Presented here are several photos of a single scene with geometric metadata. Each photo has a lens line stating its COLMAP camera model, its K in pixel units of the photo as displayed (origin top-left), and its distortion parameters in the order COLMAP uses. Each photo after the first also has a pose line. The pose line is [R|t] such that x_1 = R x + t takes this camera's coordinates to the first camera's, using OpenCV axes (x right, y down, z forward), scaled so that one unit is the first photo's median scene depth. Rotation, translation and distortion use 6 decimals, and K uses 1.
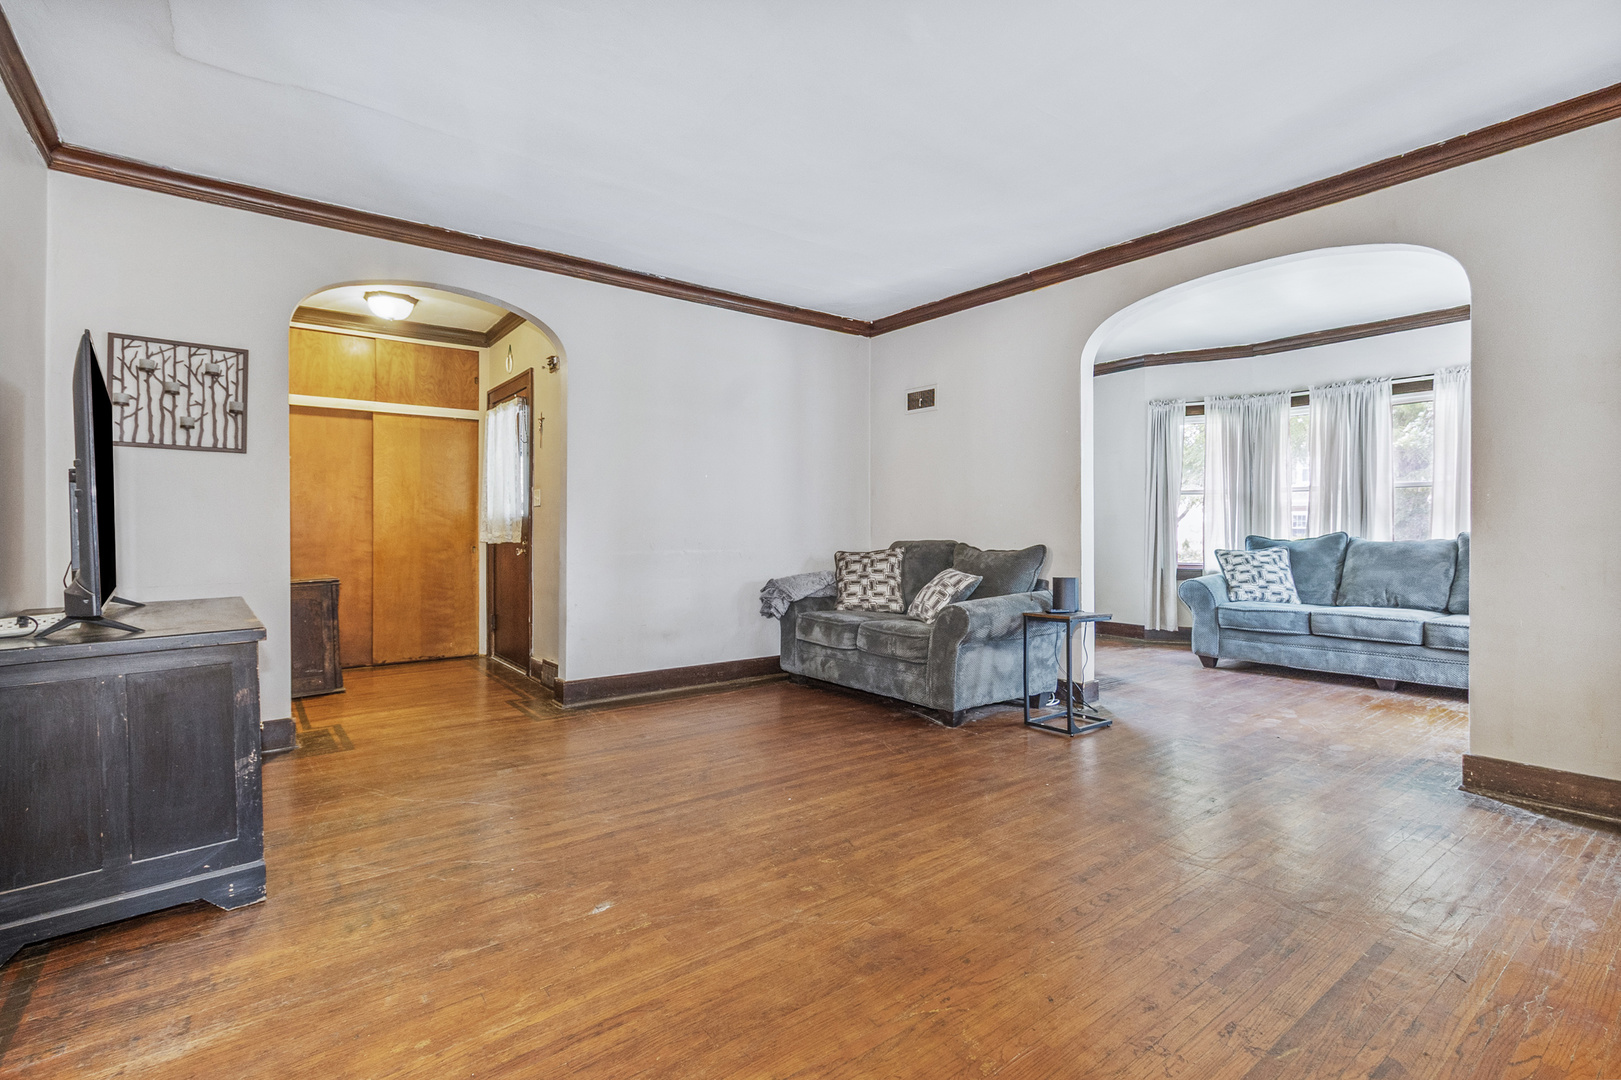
lens RADIAL K [[742.8, 0, 805.4], [0, 742.8, 538.6], [0, 0, 1]] dist [0.002884, -0.001852]
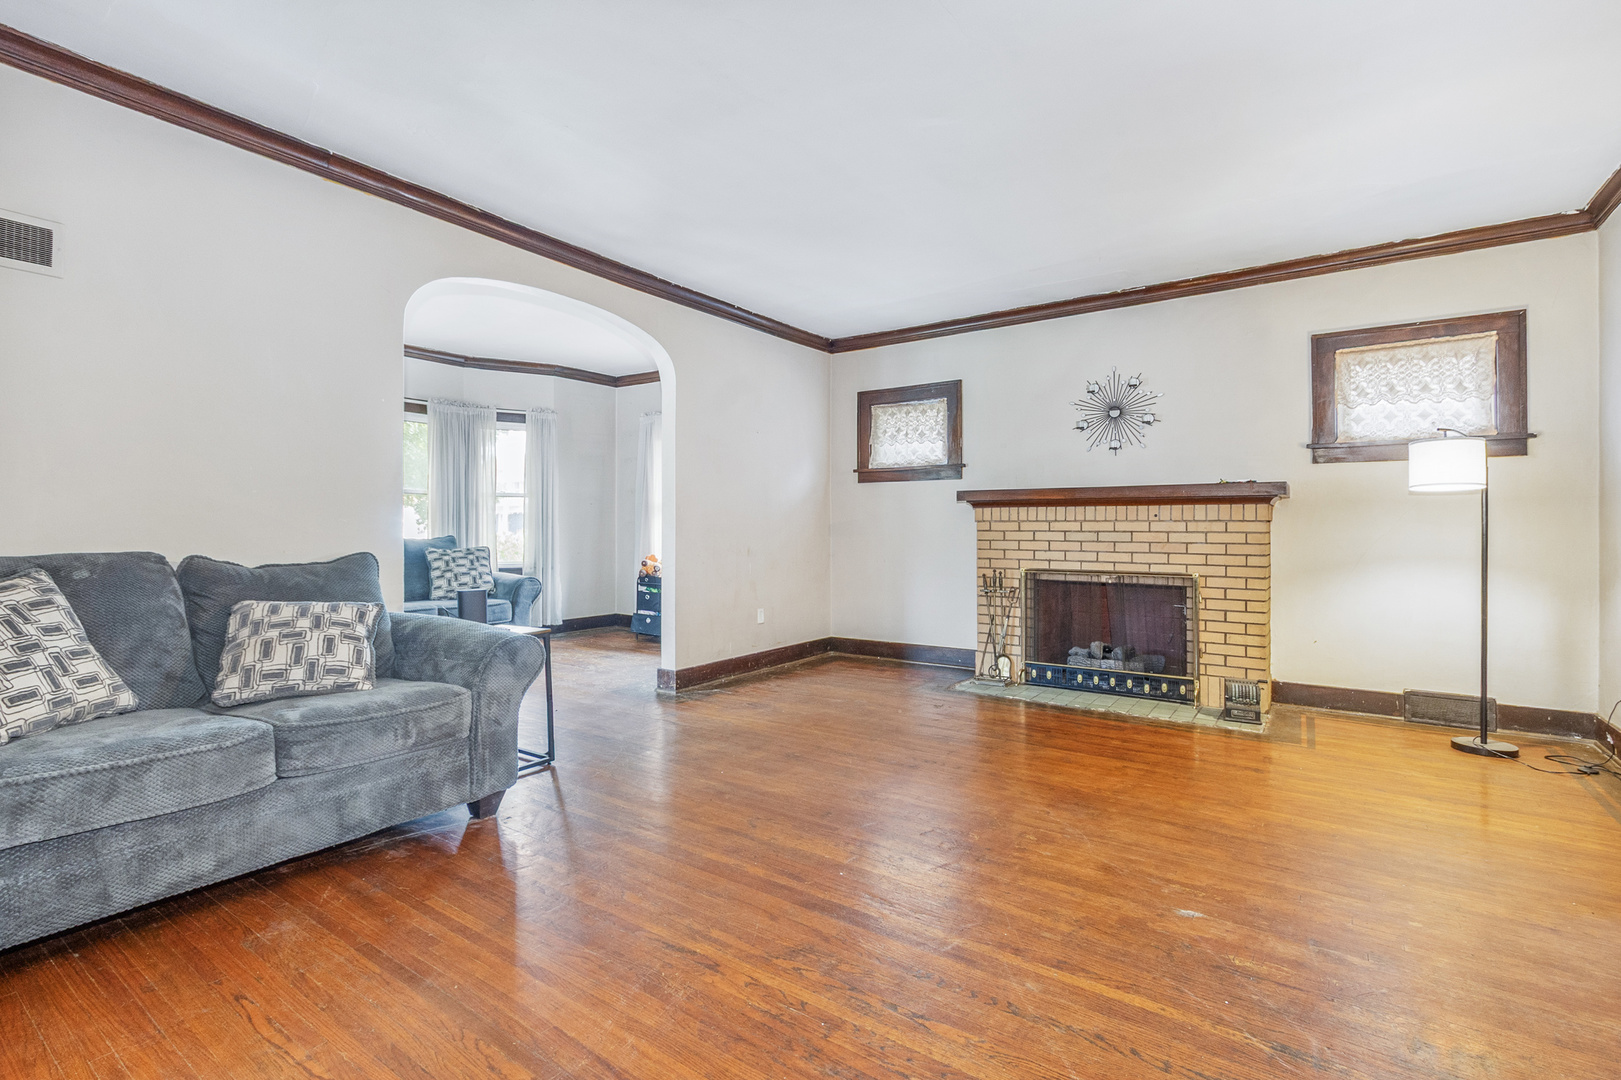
lens RADIAL K [[742.8, 0, 803.0], [0, 742.8, 532.8], [0, 0, 1]] dist [0.002884, -0.001852]
pose [[-0.293914, -0.003378, 0.955826, -0.813686], [0.011649, 0.999907, 0.007115, -0.018719], [-0.955761, 0.013225, -0.293847, 1.352453]]
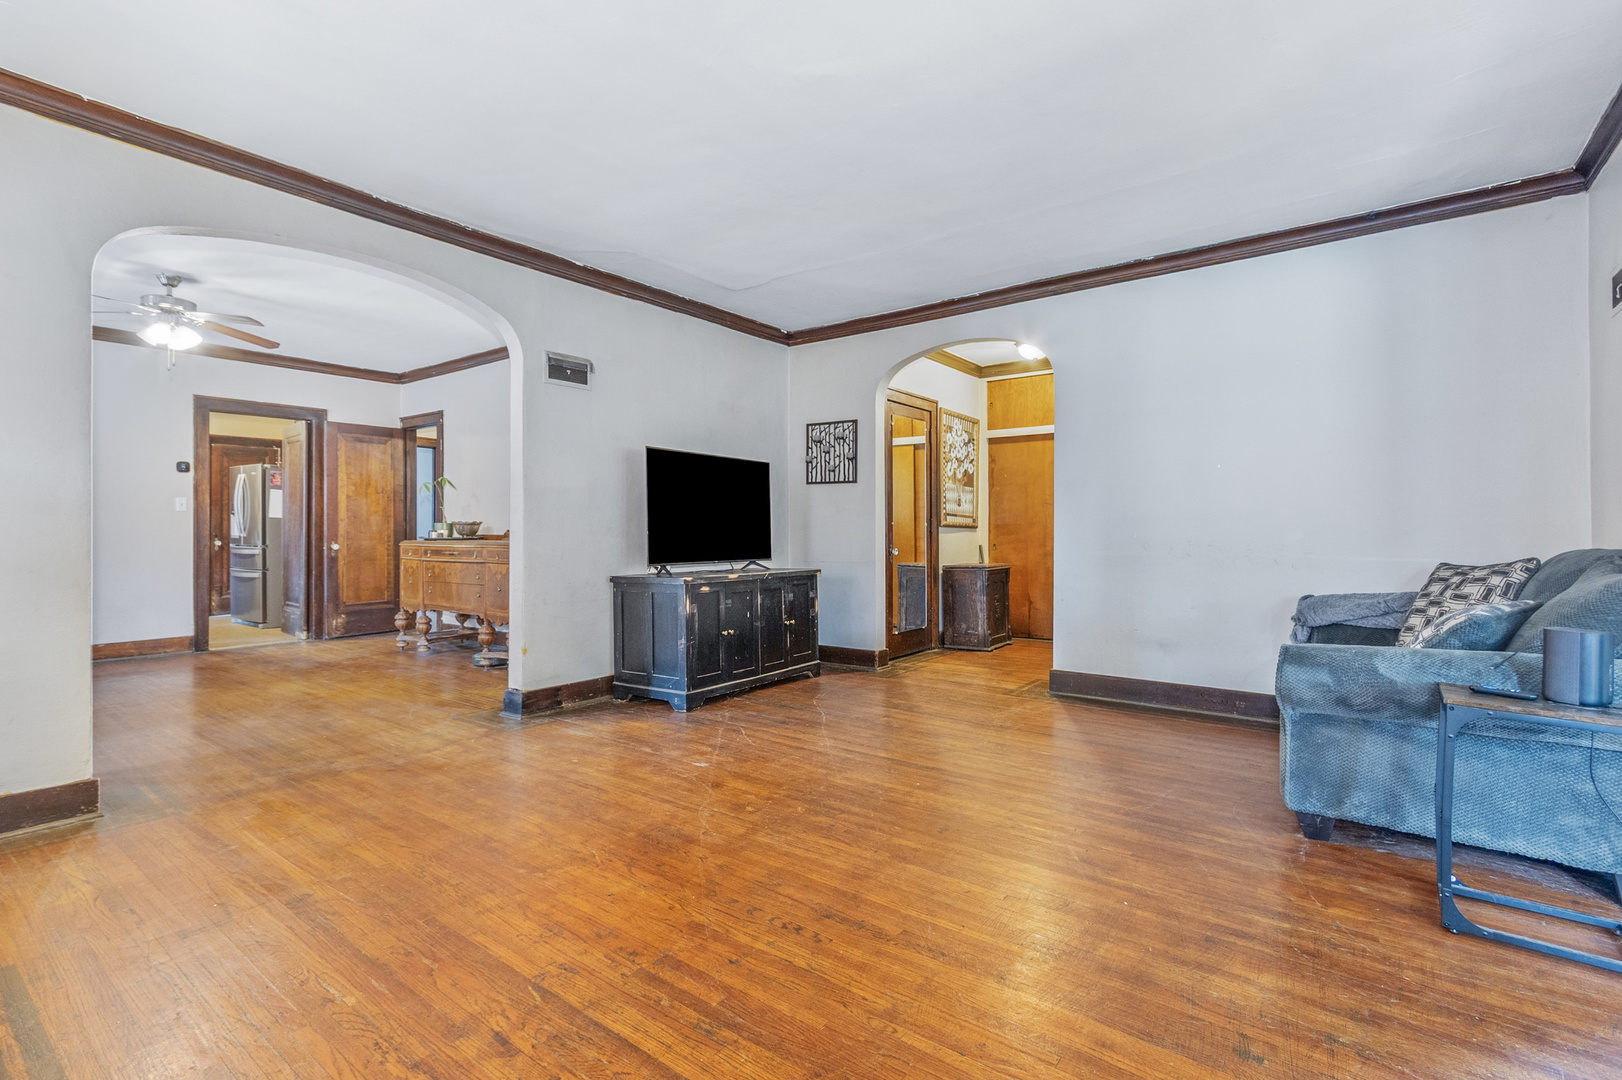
lens RADIAL K [[743.3, 0, 814.9], [0, 743.3, 529.6], [0, 0, 1]] dist [0.002884, -0.001852]
pose [[0.271759, 0.000789, -0.962365, 1.025428], [-0.010221, 0.999946, -0.002067, -0.009560], [0.962311, 0.010398, 0.271752, 0.604696]]
